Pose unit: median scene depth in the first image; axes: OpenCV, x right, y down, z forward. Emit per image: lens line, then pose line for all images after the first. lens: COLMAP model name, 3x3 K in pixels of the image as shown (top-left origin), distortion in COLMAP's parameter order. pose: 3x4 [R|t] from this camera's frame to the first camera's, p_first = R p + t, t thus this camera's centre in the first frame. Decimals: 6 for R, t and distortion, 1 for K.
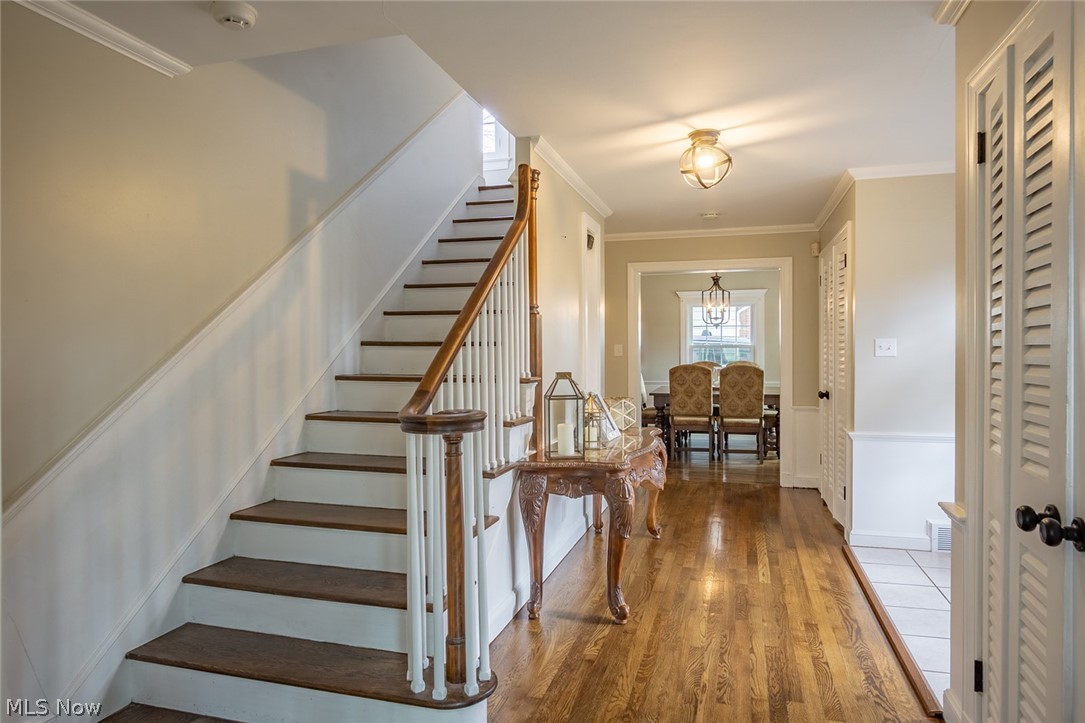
lens RADIAL K [[635.3, 0, 546.5], [0, 635.3, 364.0], [0, 0, 1]] dist [-0.000143, 0.000042]
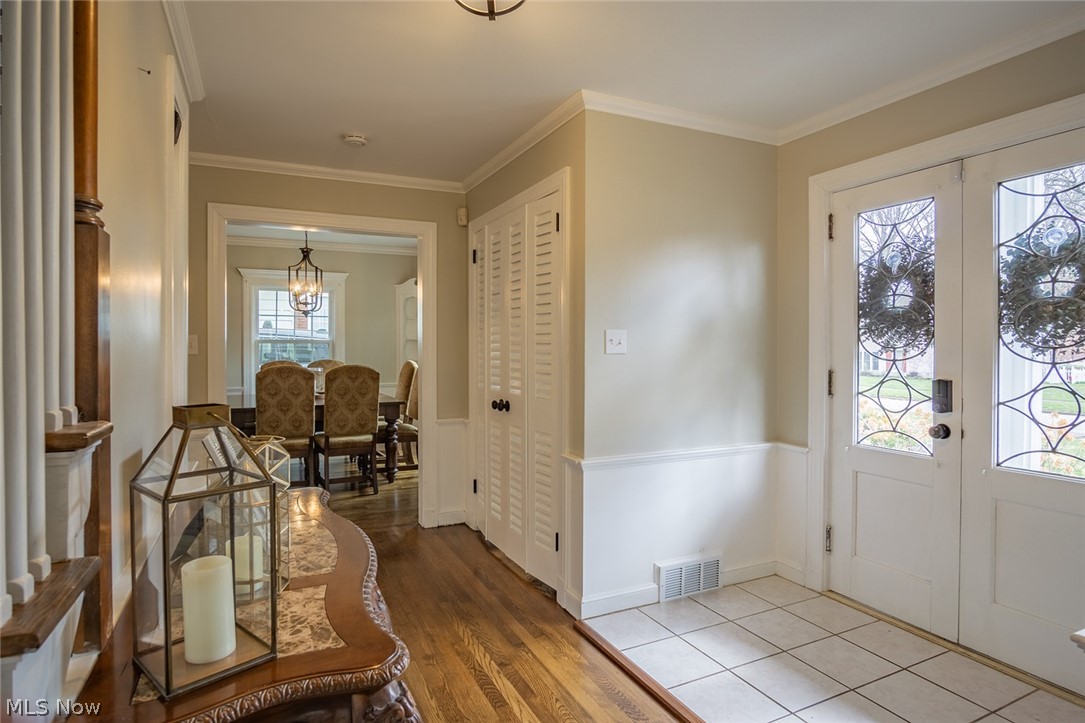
lens RADIAL K [[679.8, 0, 513.2], [0, 679.8, 347.6], [0, 0, 1]] dist [-0.050872, -0.000466]
pose [[0.801583, 0.001746, 0.597880, -0.023714], [0.010861, 0.999788, -0.017481, -0.004289], [-0.597784, 0.020507, 0.801395, 0.296580]]
